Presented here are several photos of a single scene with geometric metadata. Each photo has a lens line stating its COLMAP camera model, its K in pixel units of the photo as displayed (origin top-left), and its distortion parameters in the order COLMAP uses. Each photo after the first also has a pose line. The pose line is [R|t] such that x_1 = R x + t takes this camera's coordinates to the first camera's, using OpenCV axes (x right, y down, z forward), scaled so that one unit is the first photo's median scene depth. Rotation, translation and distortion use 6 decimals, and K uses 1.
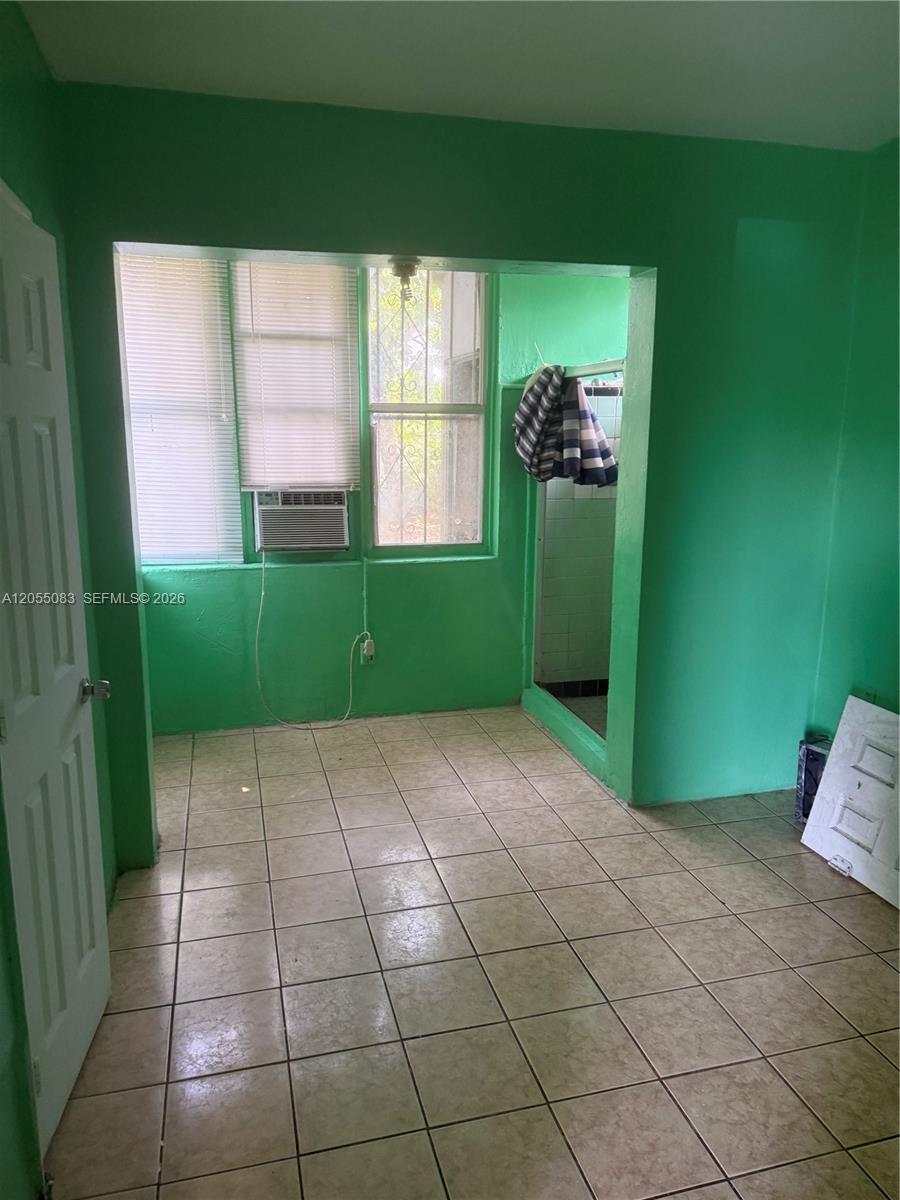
lens RADIAL K [[838.2, 0, 447.9], [0, 838.2, 595.9], [0, 0, 1]] dist [0.007138, -0.021082]
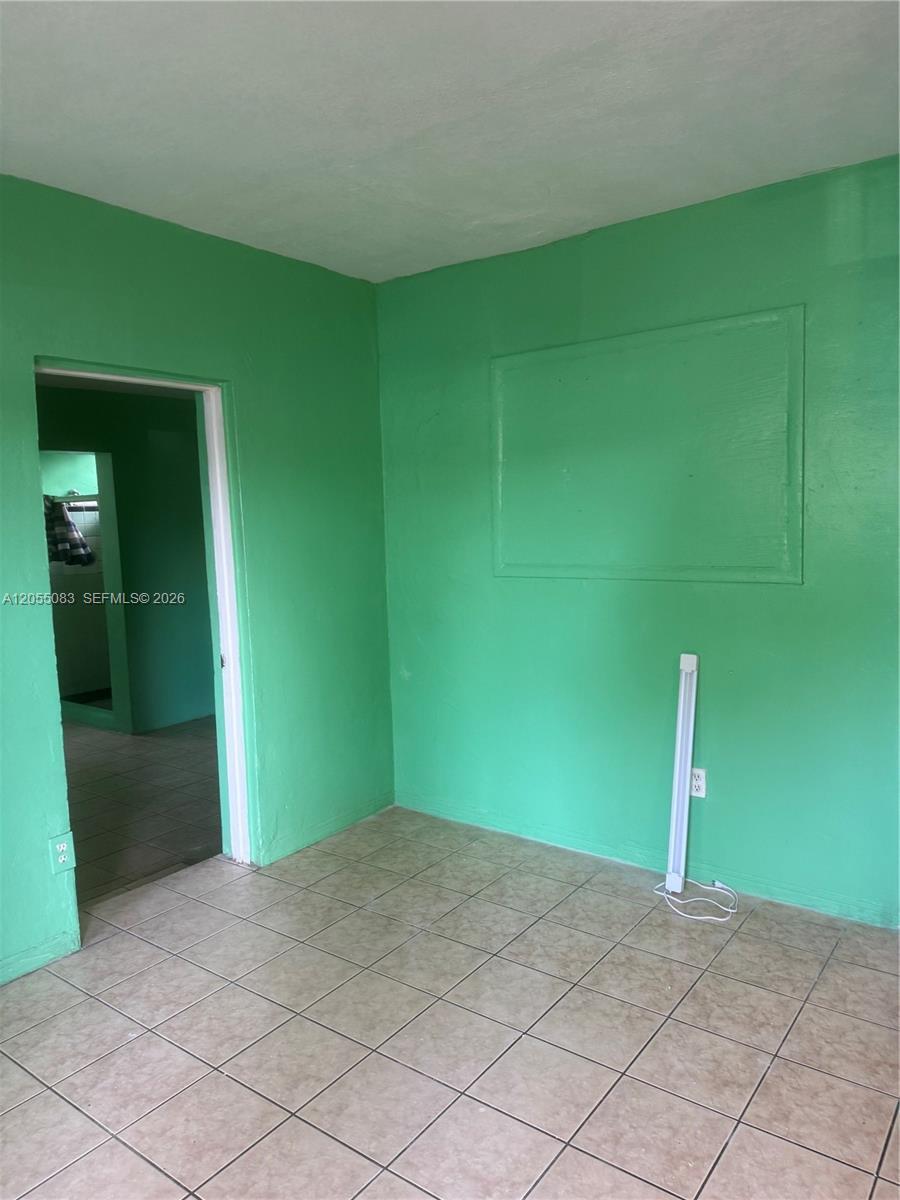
lens RADIAL K [[838.2, 0, 448.7], [0, 838.2, 602.3], [0, 0, 1]] dist [0.007138, -0.021082]
pose [[0.790487, -0.097965, 0.604593, -0.264427], [0.171702, 0.982988, -0.065218, 0.177881], [-0.587919, 0.155364, 0.793860, -0.748877]]
